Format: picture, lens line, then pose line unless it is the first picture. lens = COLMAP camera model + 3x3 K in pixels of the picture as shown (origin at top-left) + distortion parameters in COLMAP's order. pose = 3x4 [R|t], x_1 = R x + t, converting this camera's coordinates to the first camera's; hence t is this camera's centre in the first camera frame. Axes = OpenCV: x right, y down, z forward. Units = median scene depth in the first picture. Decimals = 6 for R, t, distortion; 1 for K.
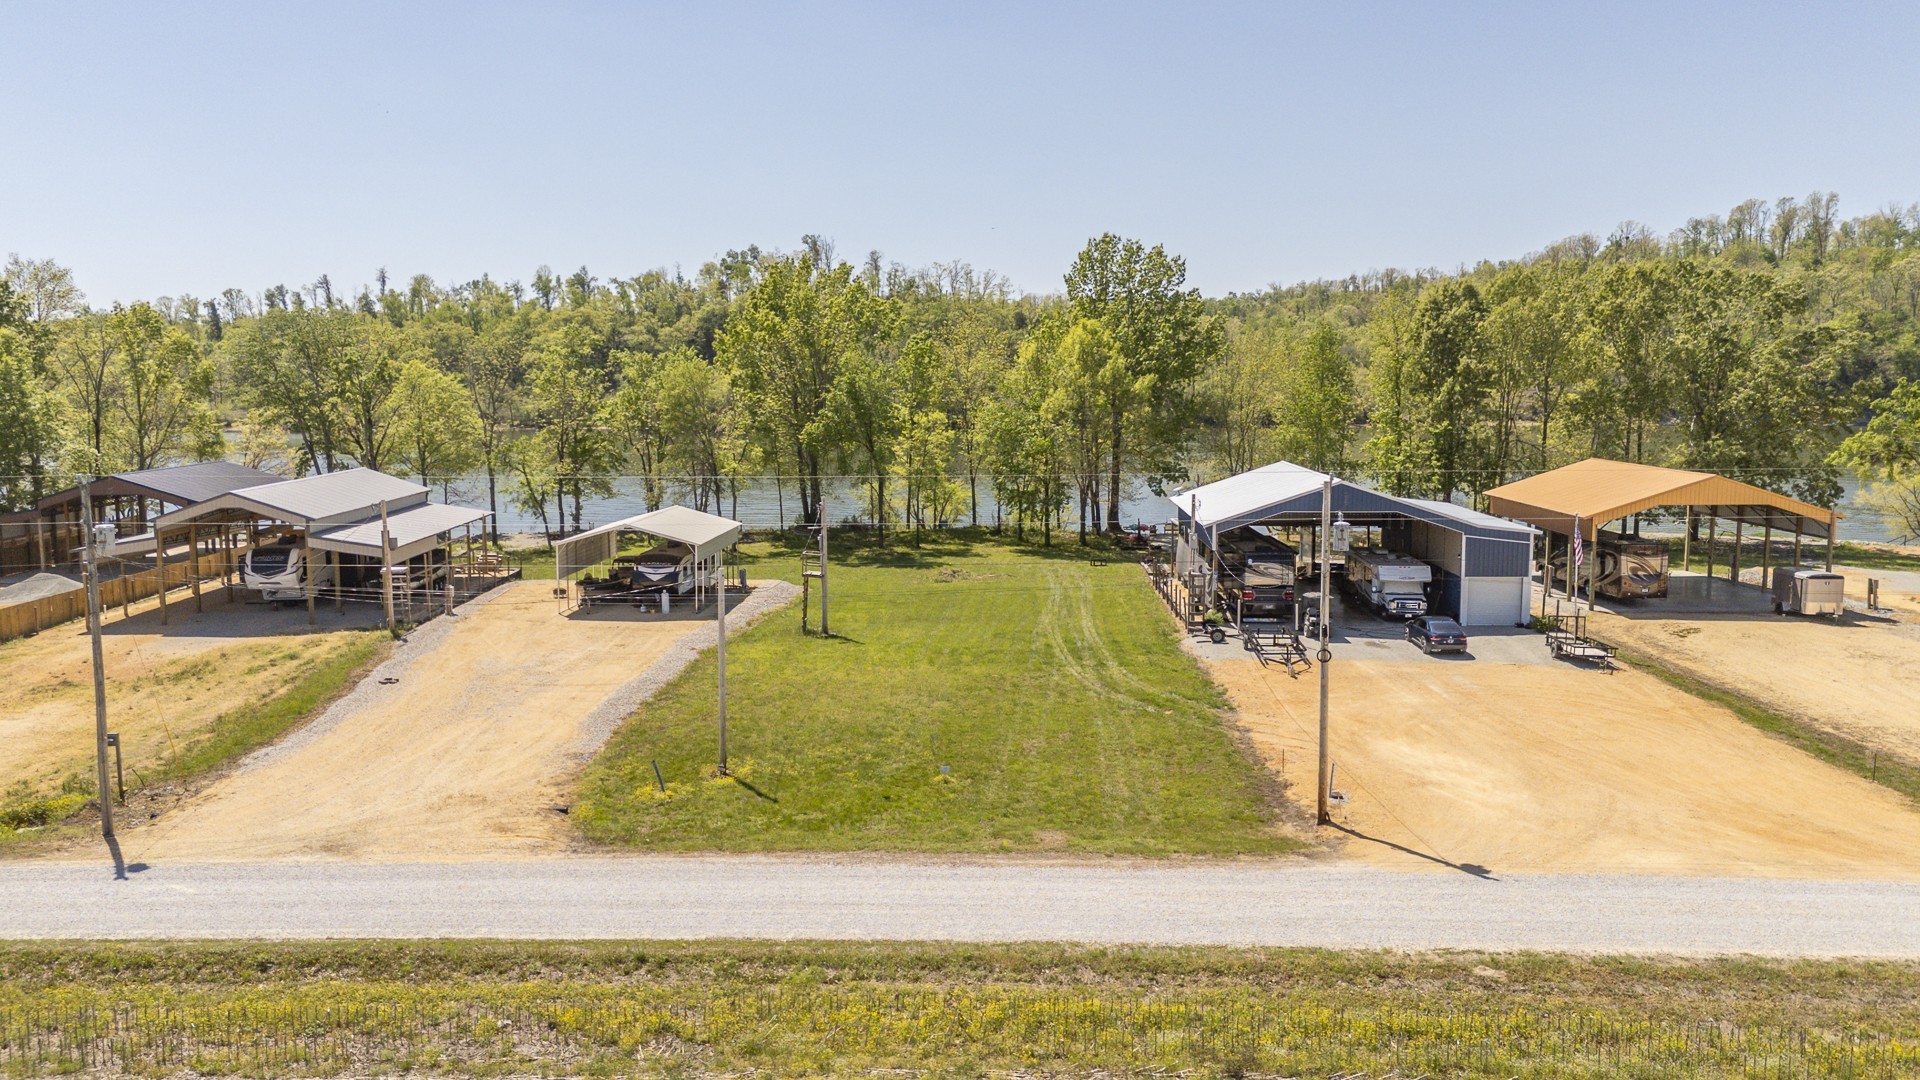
lens RADIAL K [[1420.9, 0, 950.3], [0, 1420.9, 531.7], [0, 0, 1]] dist [0.059245, -0.052678]
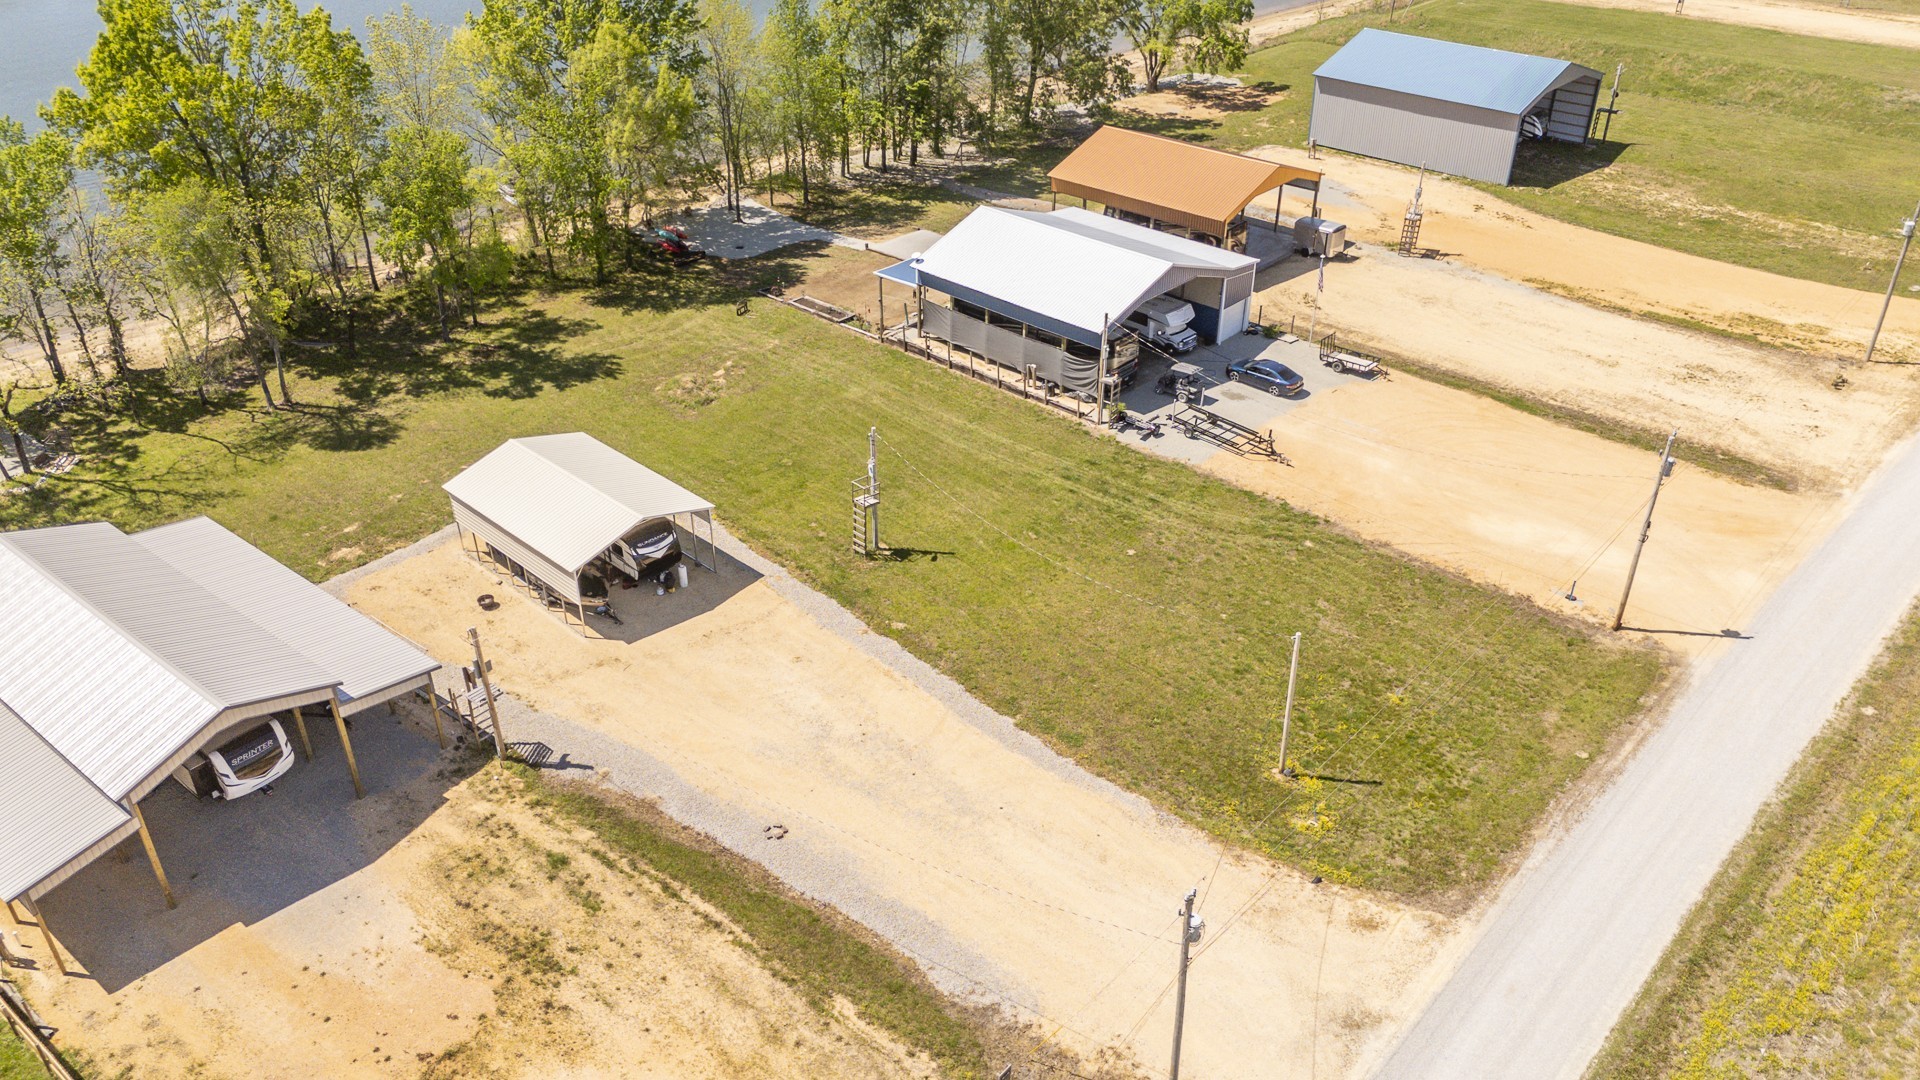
lens RADIAL K [[1420.9, 0, 956.2], [0, 1420.9, 532.7], [0, 0, 1]] dist [0.059245, -0.052678]
pose [[0.657510, -0.391957, 0.643467, -1.169261], [0.084735, 0.887082, 0.453768, -0.656420], [-0.748666, -0.243833, 0.616478, 0.581333]]
